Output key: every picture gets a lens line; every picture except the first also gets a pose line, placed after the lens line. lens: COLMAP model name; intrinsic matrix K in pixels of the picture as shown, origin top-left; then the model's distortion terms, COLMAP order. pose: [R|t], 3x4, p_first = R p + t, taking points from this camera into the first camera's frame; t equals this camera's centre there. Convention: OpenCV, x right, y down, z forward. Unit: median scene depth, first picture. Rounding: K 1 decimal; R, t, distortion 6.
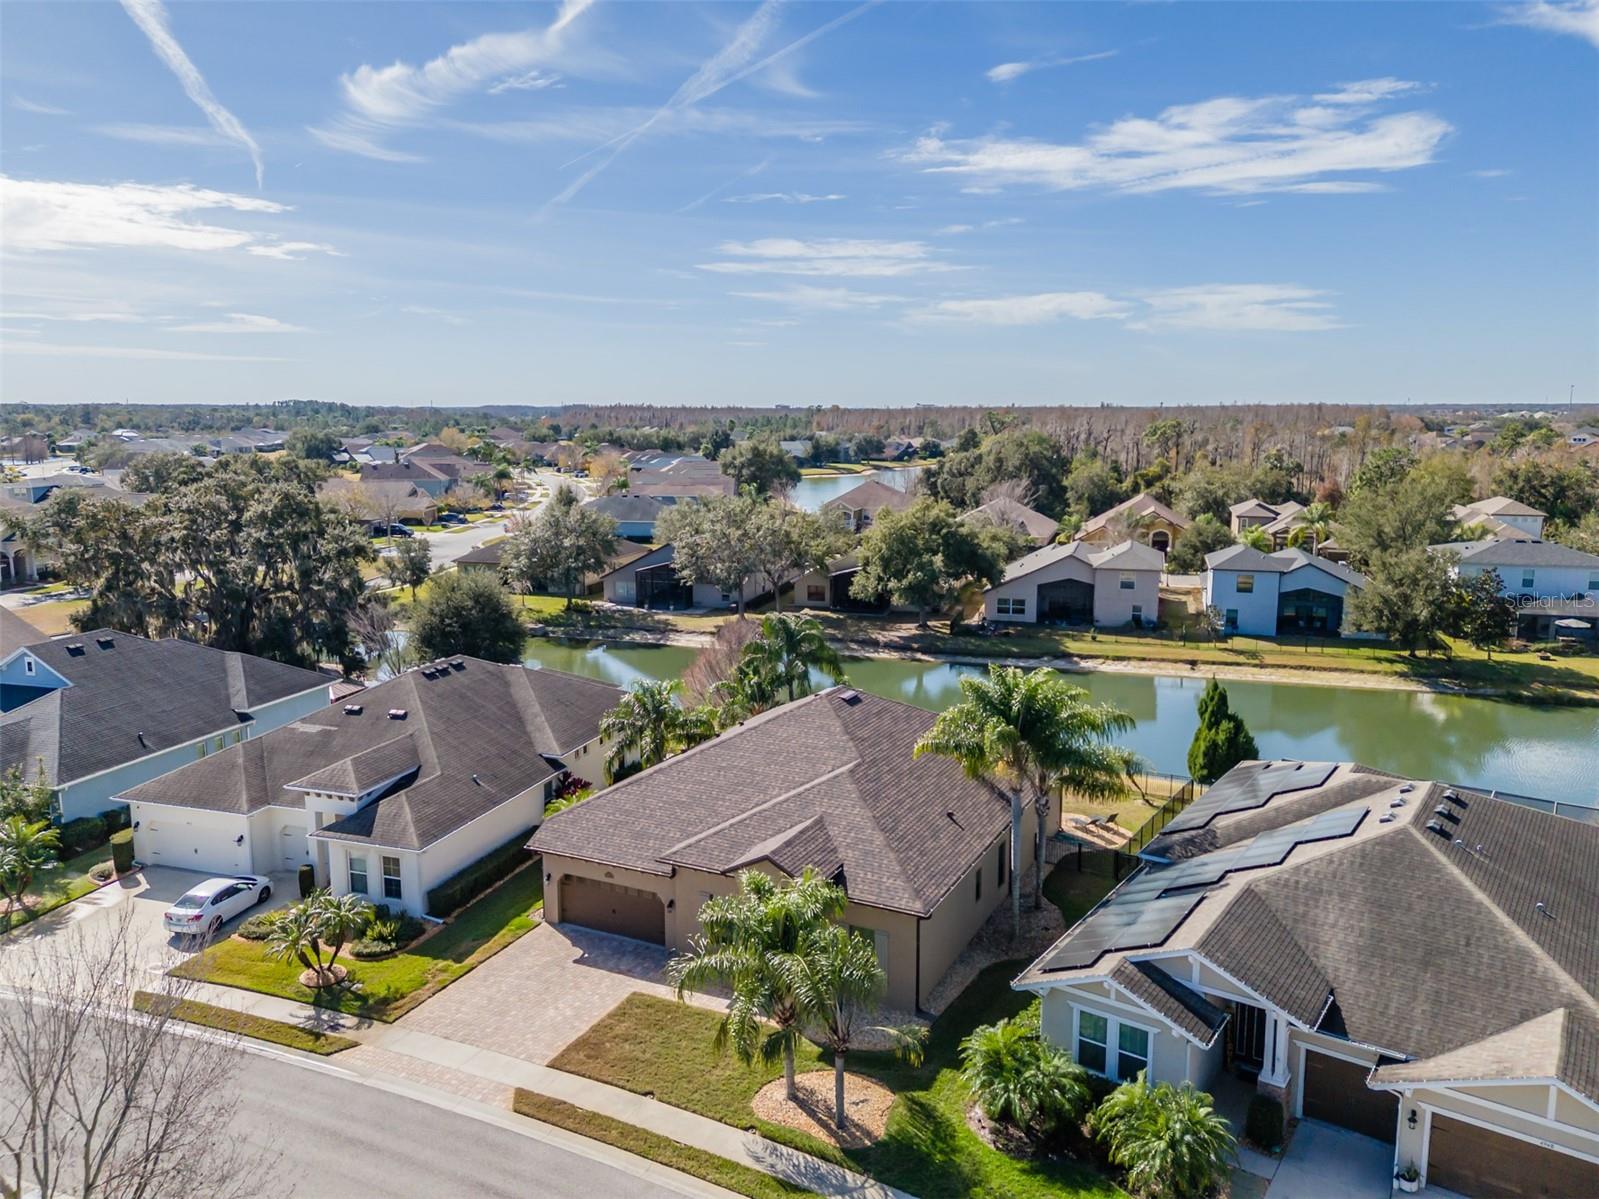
lens RADIAL K [[1133.6, 0, 800.3], [0, 1133.6, 634.8], [0, 0, 1]] dist [0.071454, -0.057028]
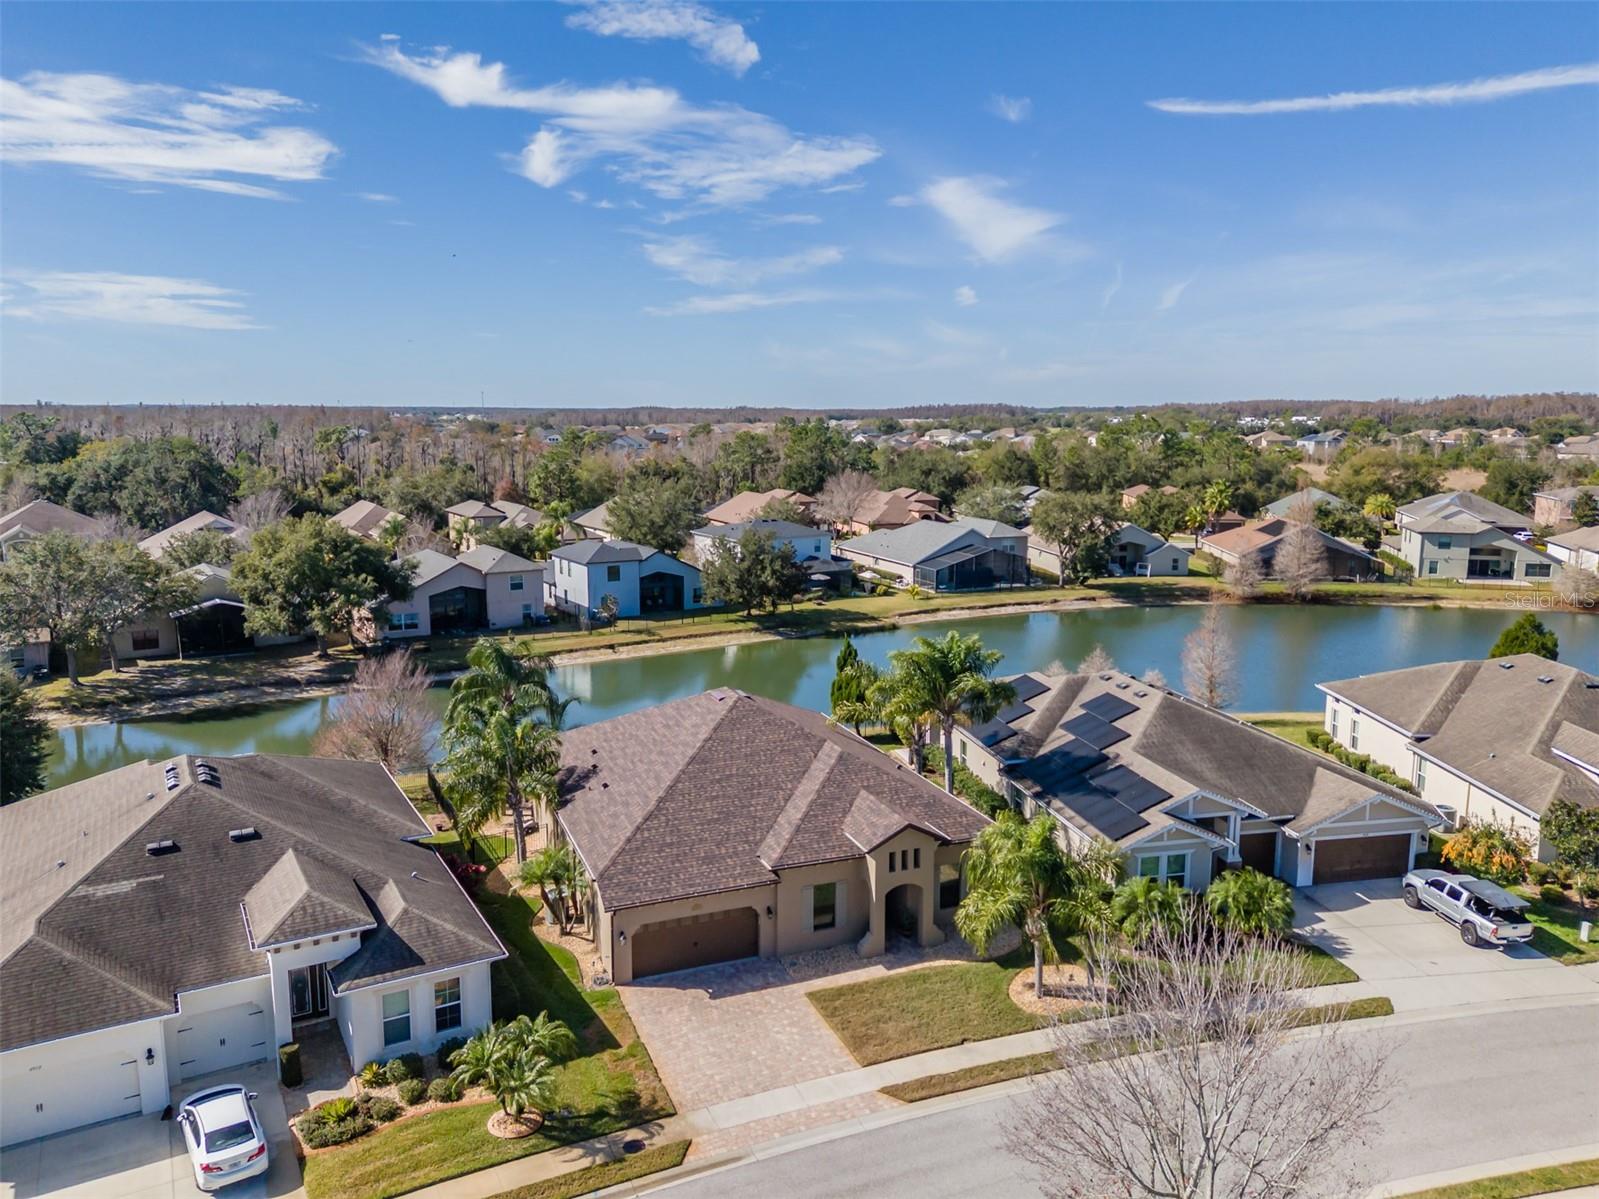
lens RADIAL K [[1133.6, 0, 784.0], [0, 1133.6, 636.7], [0, 0, 1]] dist [0.071454, -0.057028]
pose [[0.678446, -0.143881, 0.720423, -0.338540], [0.143429, 0.987705, 0.062190, -0.029819], [-0.720513, 0.061137, 0.690741, 0.109053]]
